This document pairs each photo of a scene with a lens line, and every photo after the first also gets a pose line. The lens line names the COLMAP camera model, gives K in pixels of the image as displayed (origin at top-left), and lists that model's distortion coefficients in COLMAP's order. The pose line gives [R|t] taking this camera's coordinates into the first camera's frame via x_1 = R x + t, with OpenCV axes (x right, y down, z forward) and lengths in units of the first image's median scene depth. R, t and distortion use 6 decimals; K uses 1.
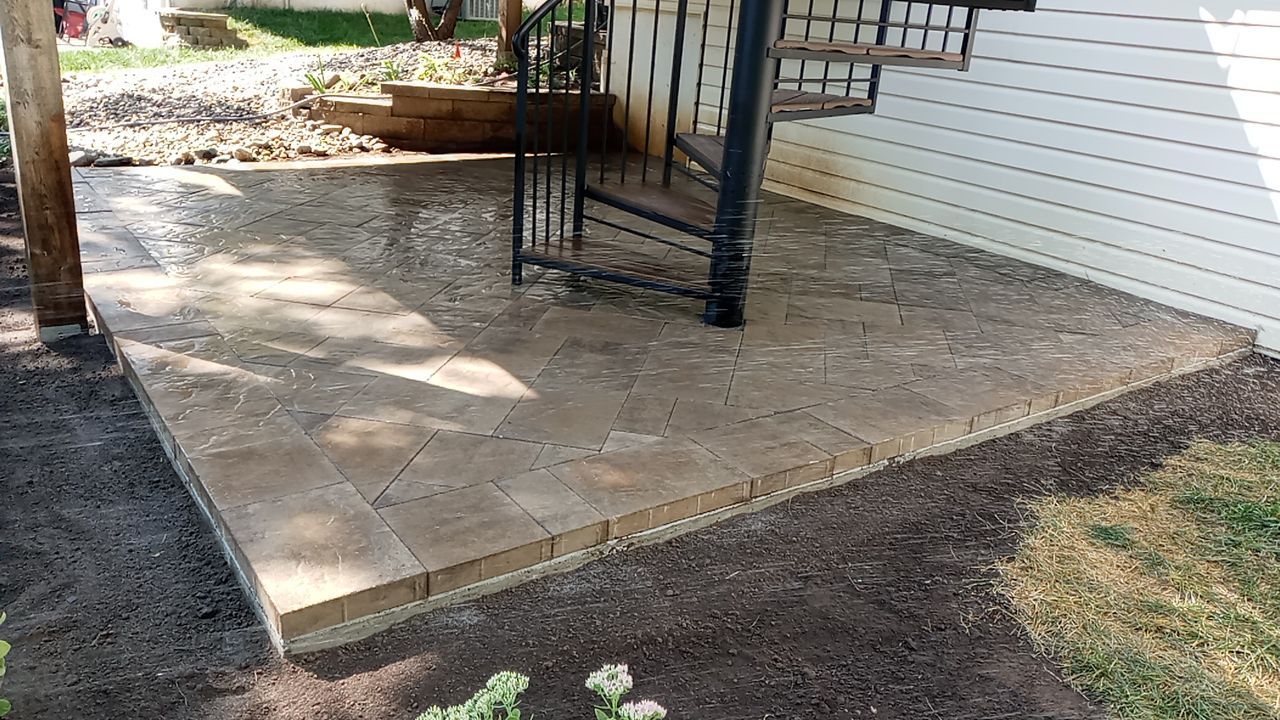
lens RADIAL K [[994.4, 0, 640.0], [0, 994.4, 360.0], [0, 0, 1]] dist [0.062275, -0.162682]
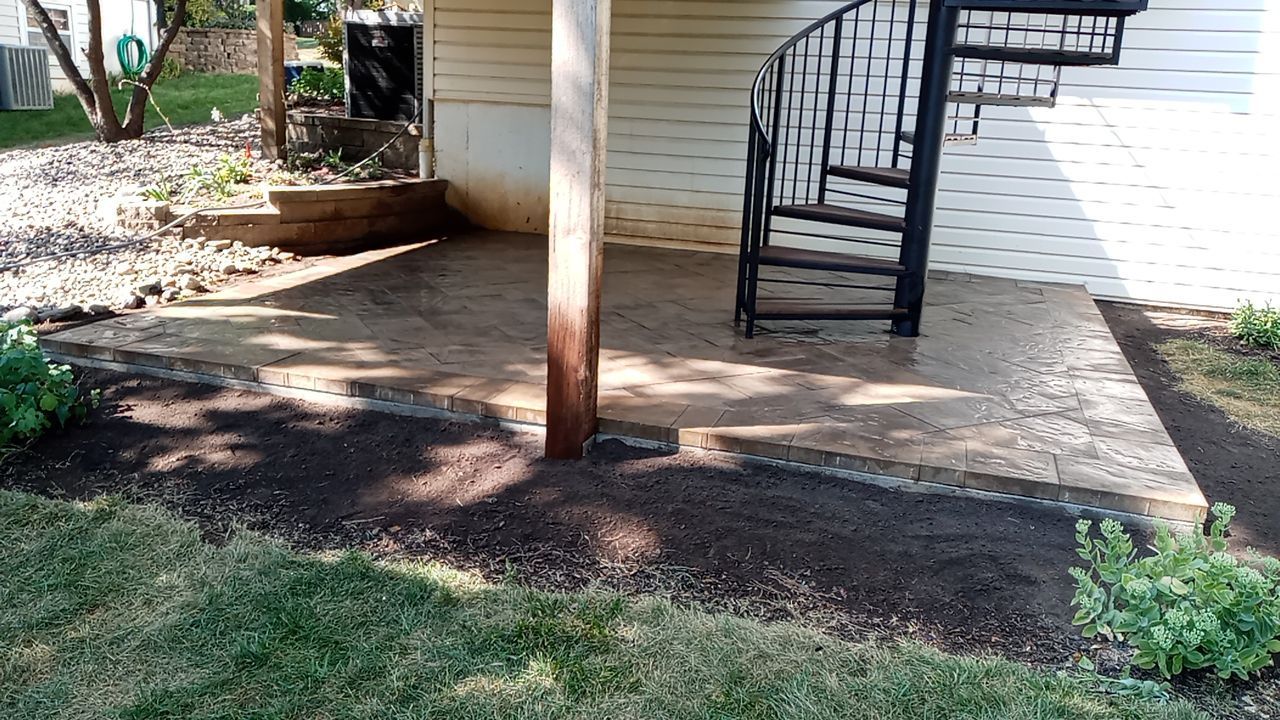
lens RADIAL K [[997.3, 0, 644.4], [0, 997.3, 388.0], [0, 0, 1]] dist [-0.011540, -0.007959]
pose [[0.789903, -0.209614, 0.576294, -0.586417], [0.221633, 0.973826, 0.050423, -0.066112], [-0.571779, 0.087897, 0.815685, 0.045502]]
